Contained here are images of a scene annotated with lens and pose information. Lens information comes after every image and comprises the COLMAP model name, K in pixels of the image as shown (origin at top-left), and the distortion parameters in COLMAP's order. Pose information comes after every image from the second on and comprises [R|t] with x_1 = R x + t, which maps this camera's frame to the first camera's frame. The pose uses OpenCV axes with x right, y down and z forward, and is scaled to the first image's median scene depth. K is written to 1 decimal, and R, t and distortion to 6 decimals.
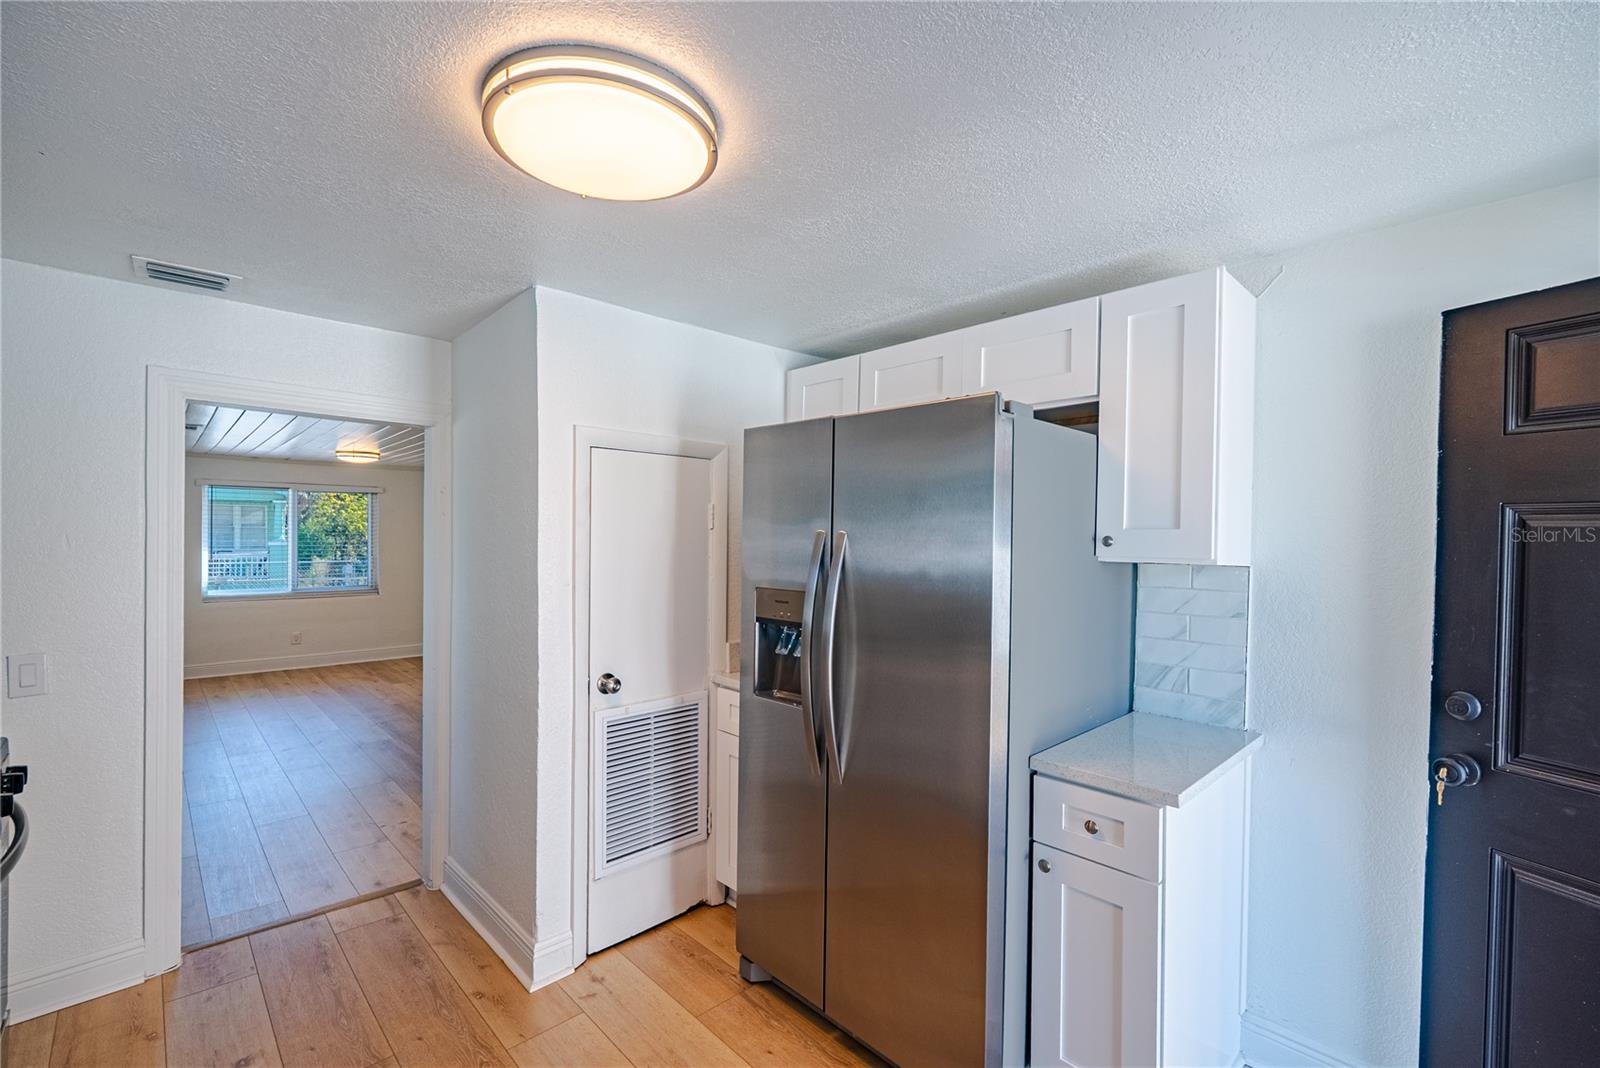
lens RADIAL K [[707.7, 0, 799.3], [0, 707.7, 540.5], [0, 0, 1]] dist [0.003577, -0.000303]
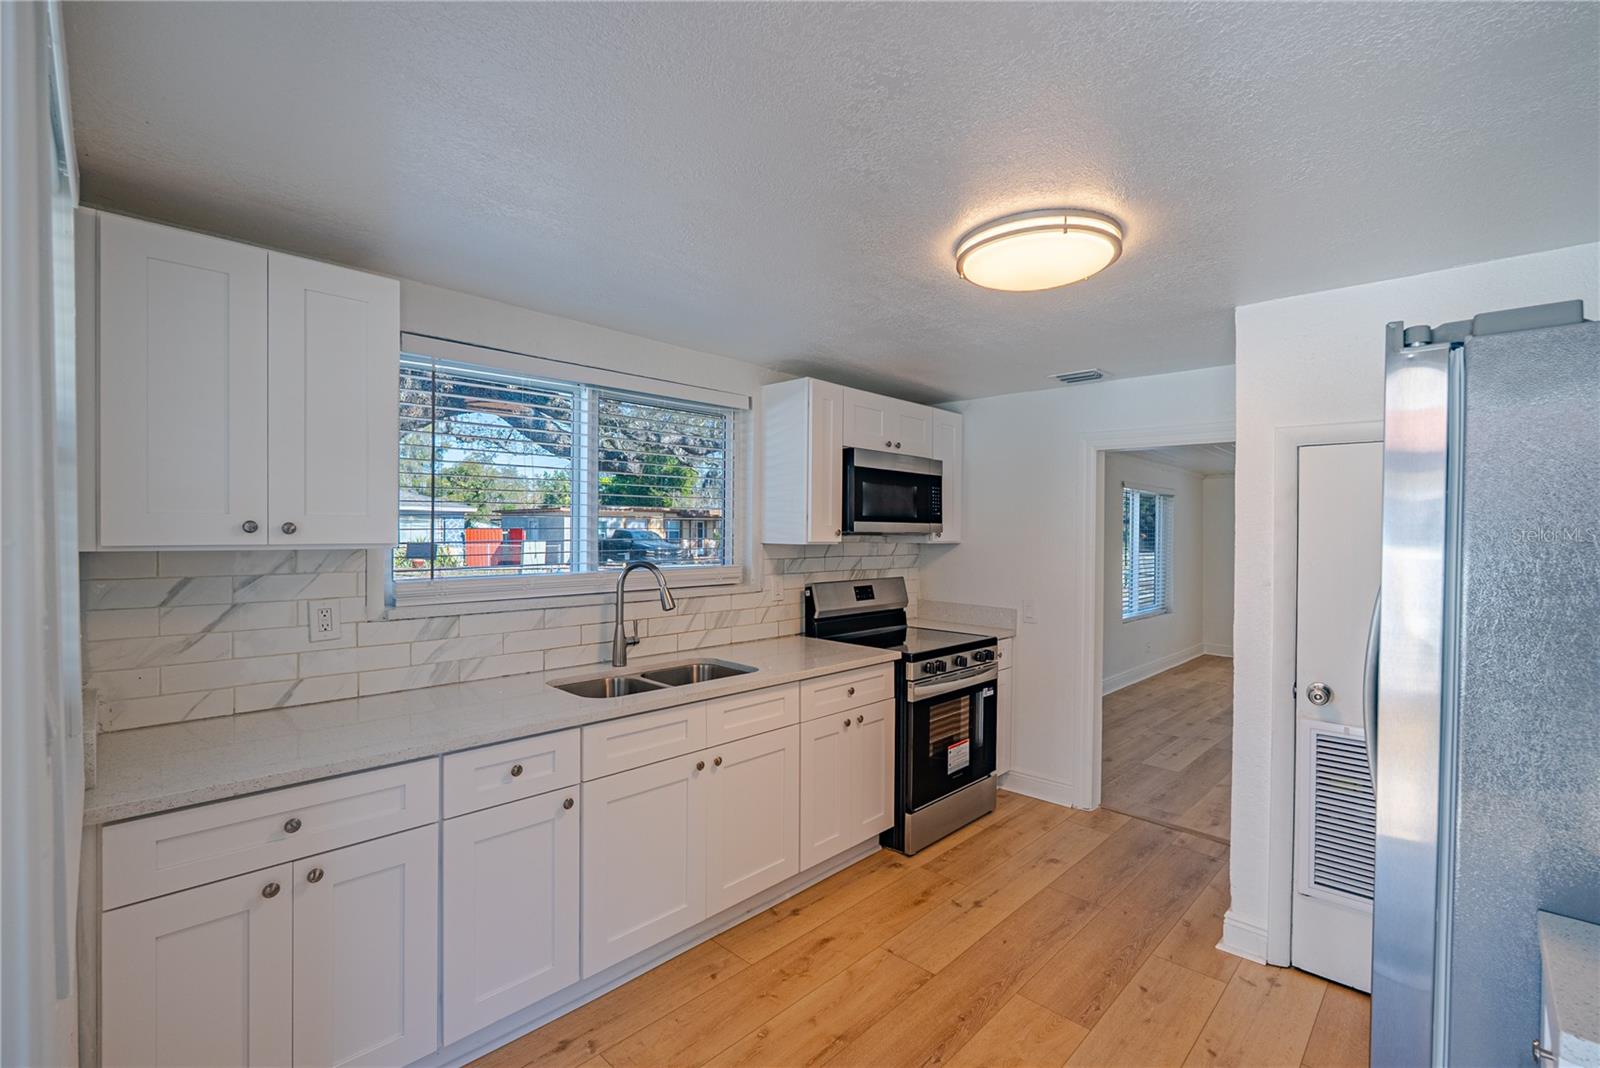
lens RADIAL K [[707.7, 0, 799.3], [0, 707.7, 537.0], [0, 0, 1]] dist [0.003577, -0.000303]
pose [[0.044036, -0.003126, -0.999025, 0.672012], [-0.017898, 0.999832, -0.003917, 0.009788], [0.998870, 0.018053, 0.043973, 0.274875]]
